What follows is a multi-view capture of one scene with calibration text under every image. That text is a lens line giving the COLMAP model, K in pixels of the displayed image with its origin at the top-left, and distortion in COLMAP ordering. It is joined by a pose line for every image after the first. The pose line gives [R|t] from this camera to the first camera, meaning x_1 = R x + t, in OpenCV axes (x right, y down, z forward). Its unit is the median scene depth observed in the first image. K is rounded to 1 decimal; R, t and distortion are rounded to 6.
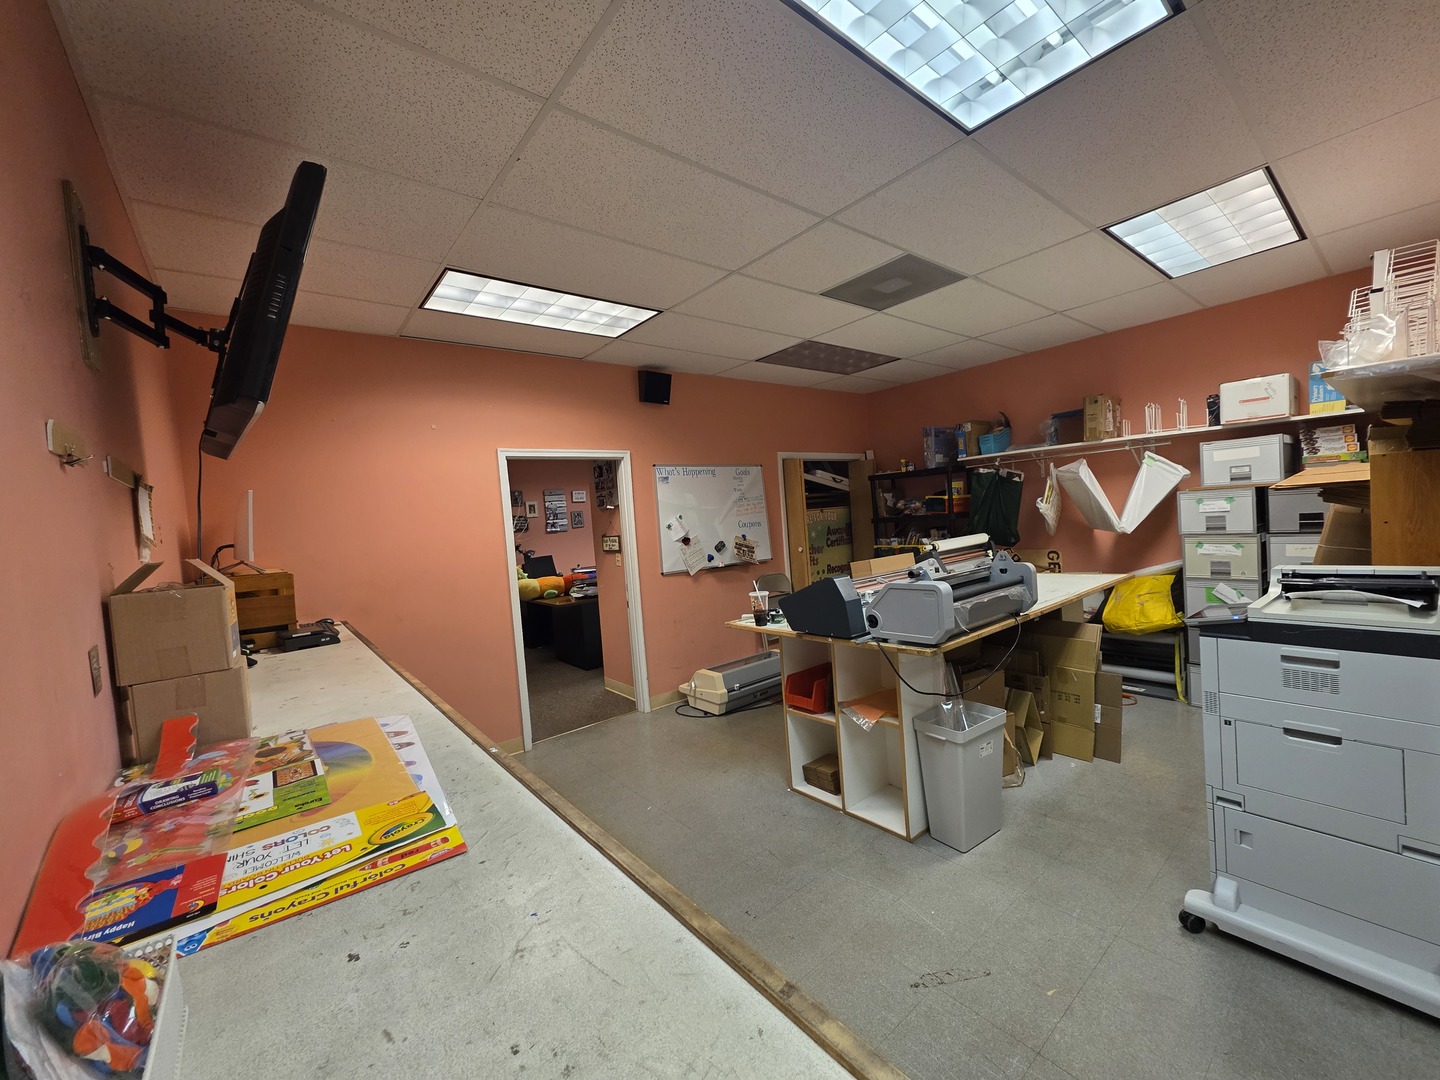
lens RADIAL K [[575.1, 0, 719.9], [0, 575.1, 541.6], [0, 0, 1]] dist [-0.000285, -0.000900]
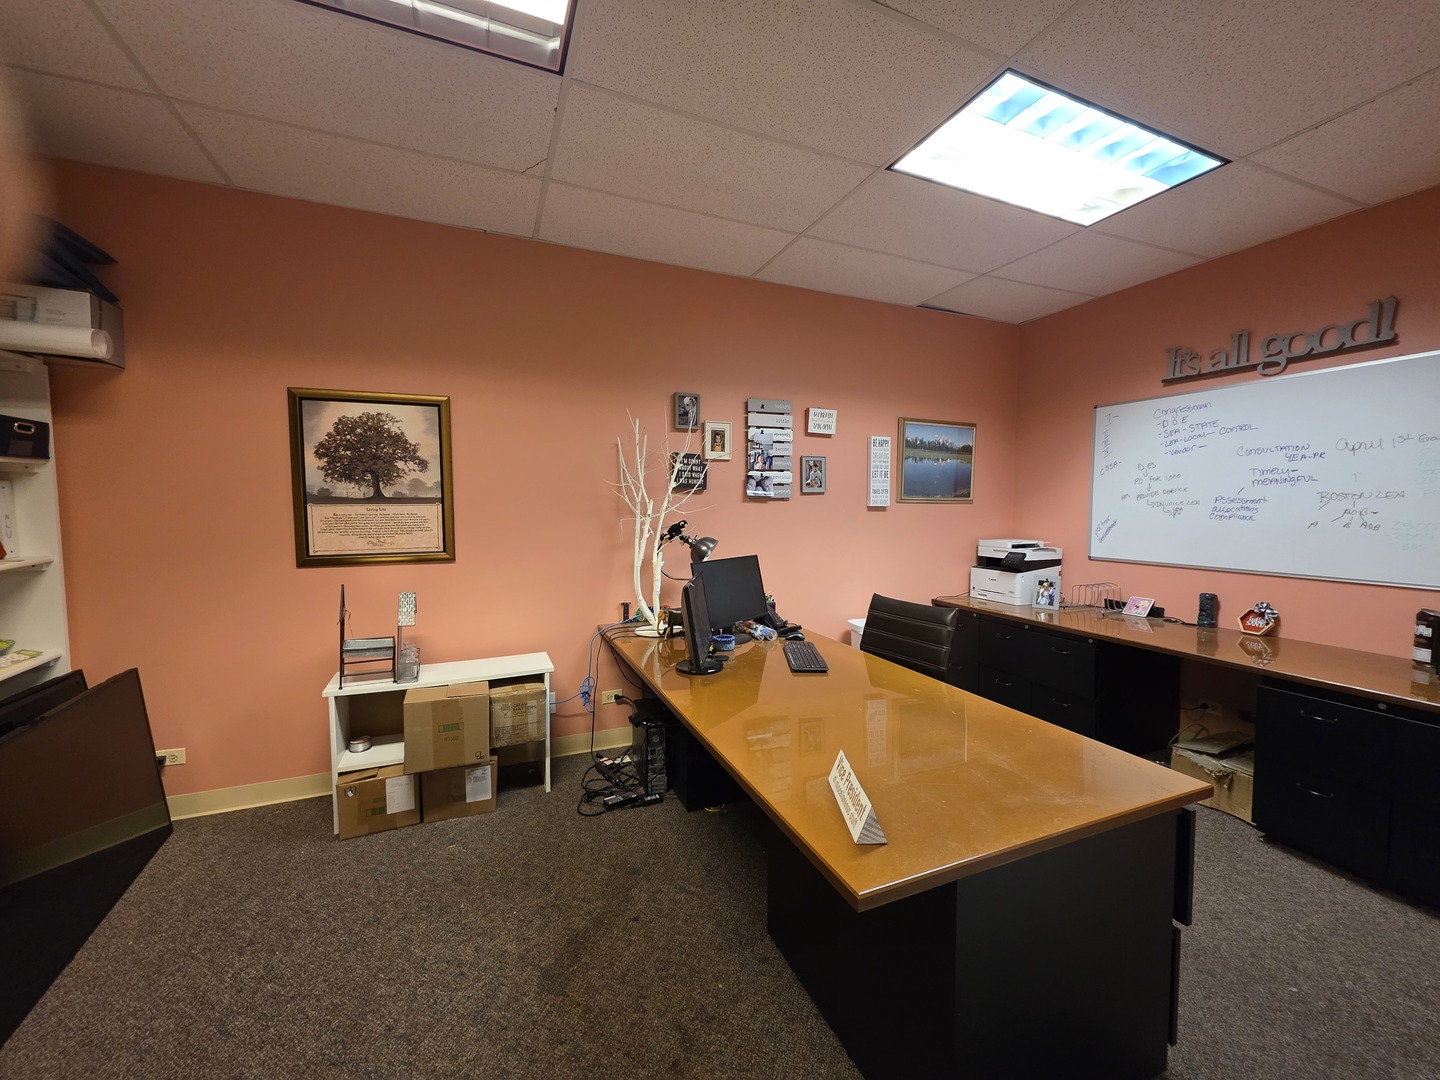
lens RADIAL K [[575.1, 0, 716.4], [0, 575.1, 534.8], [0, 0, 1]] dist [-0.000285, -0.000900]
pose [[0.953819, 0.093163, -0.285570, -0.199212], [-0.085842, 0.995581, 0.038077, -0.003468], [0.287855, -0.011805, 0.957601, 0.589877]]
